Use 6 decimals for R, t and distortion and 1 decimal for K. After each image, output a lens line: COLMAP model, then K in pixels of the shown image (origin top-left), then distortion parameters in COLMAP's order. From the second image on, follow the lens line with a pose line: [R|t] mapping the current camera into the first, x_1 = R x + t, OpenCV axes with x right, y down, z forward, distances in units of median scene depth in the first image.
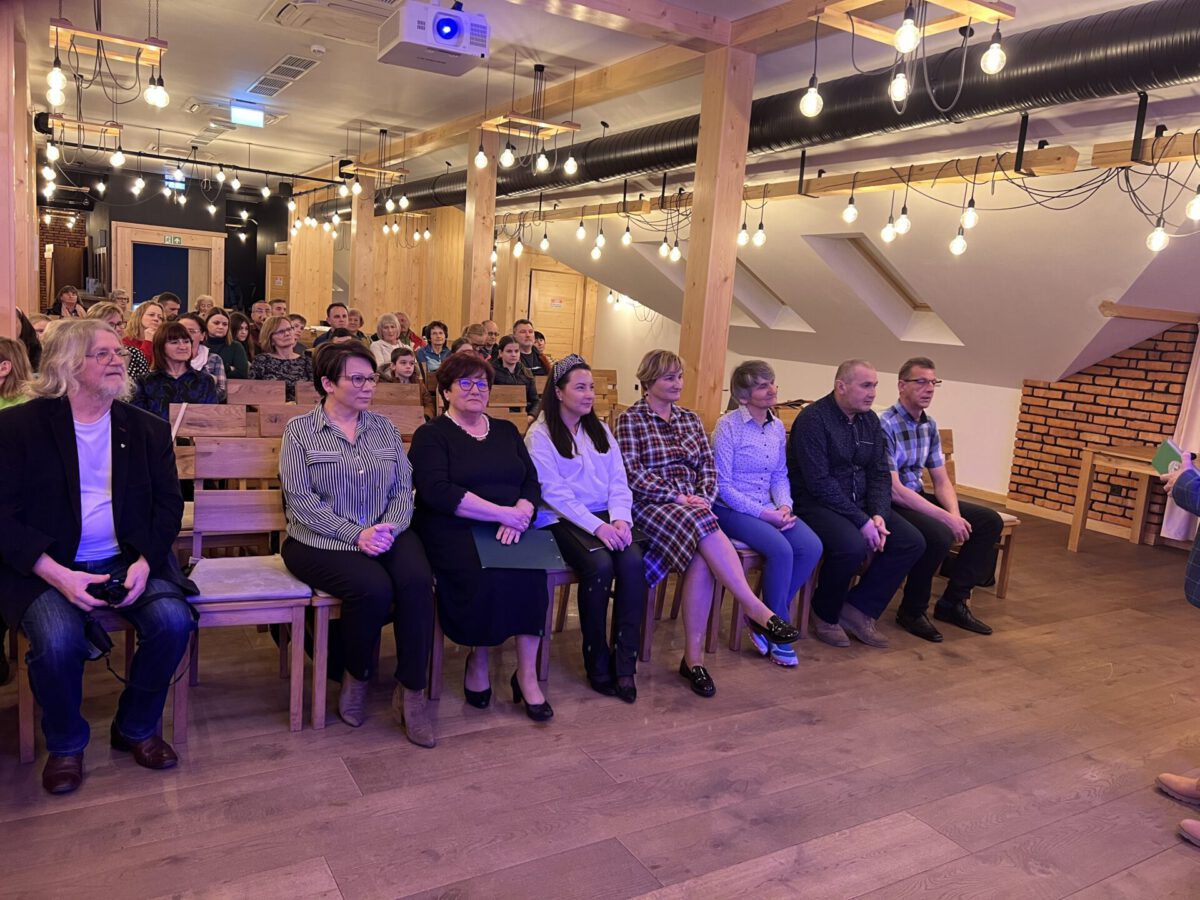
lens RADIAL K [[905.0, 0, 605.6], [0, 905.0, 443.2], [0, 0, 1]] dist [0.046816, -0.049456]
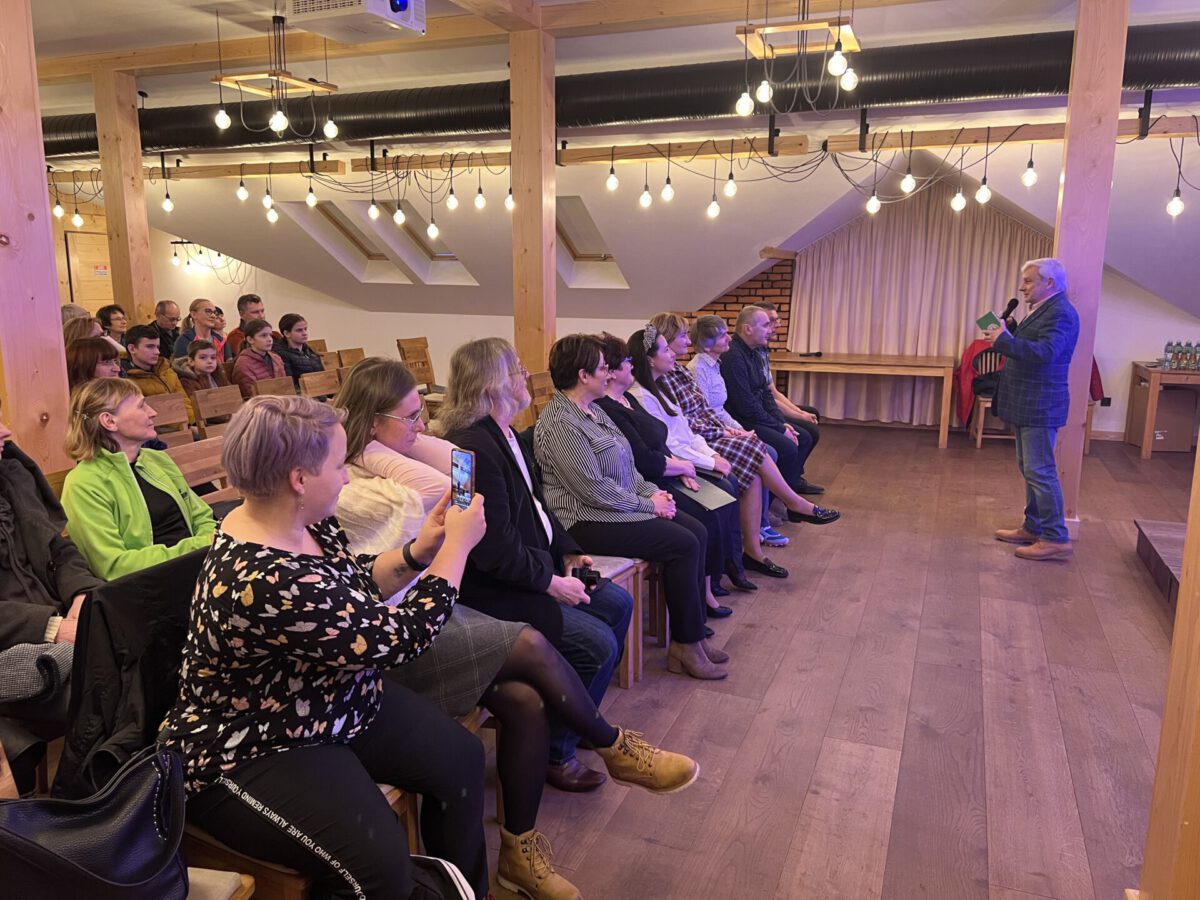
lens RADIAL K [[905.0, 0, 605.2], [0, 905.0, 451.4], [0, 0, 1]] dist [0.046816, -0.049456]
pose [[0.790871, -0.183763, 0.583742, -0.446694], [0.141329, 0.982911, 0.117947, -0.047864], [-0.595441, -0.010781, 0.803327, 0.061407]]
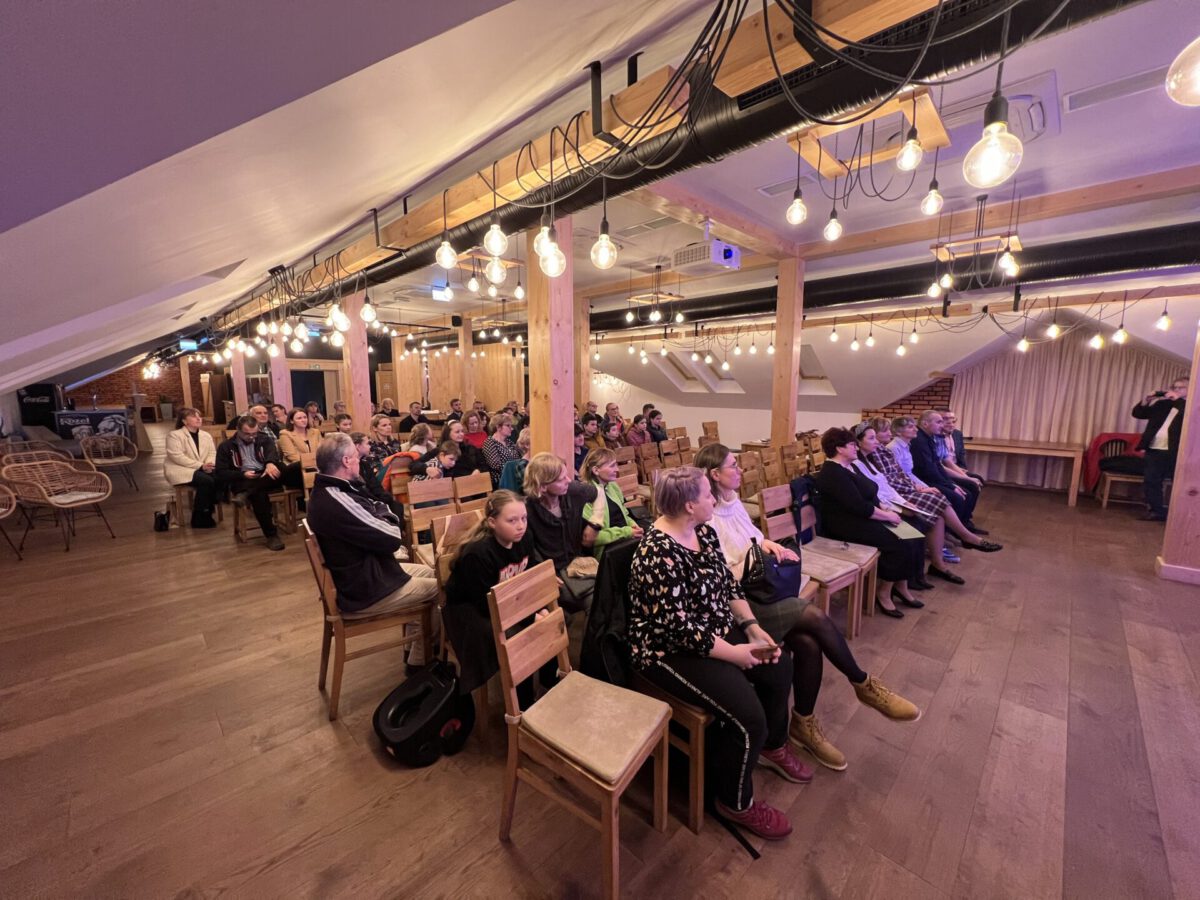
lens RADIAL K [[479.6, 0, 597.9], [0, 479.6, 451.3], [0, 0, 1]] dist [-0.000548, 0.000289]
pose [[0.966430, -0.106797, 0.233681, -0.483501], [0.106373, 0.994221, 0.014458, -0.063915], [-0.233875, 0.010884, 0.972206, 0.074631]]
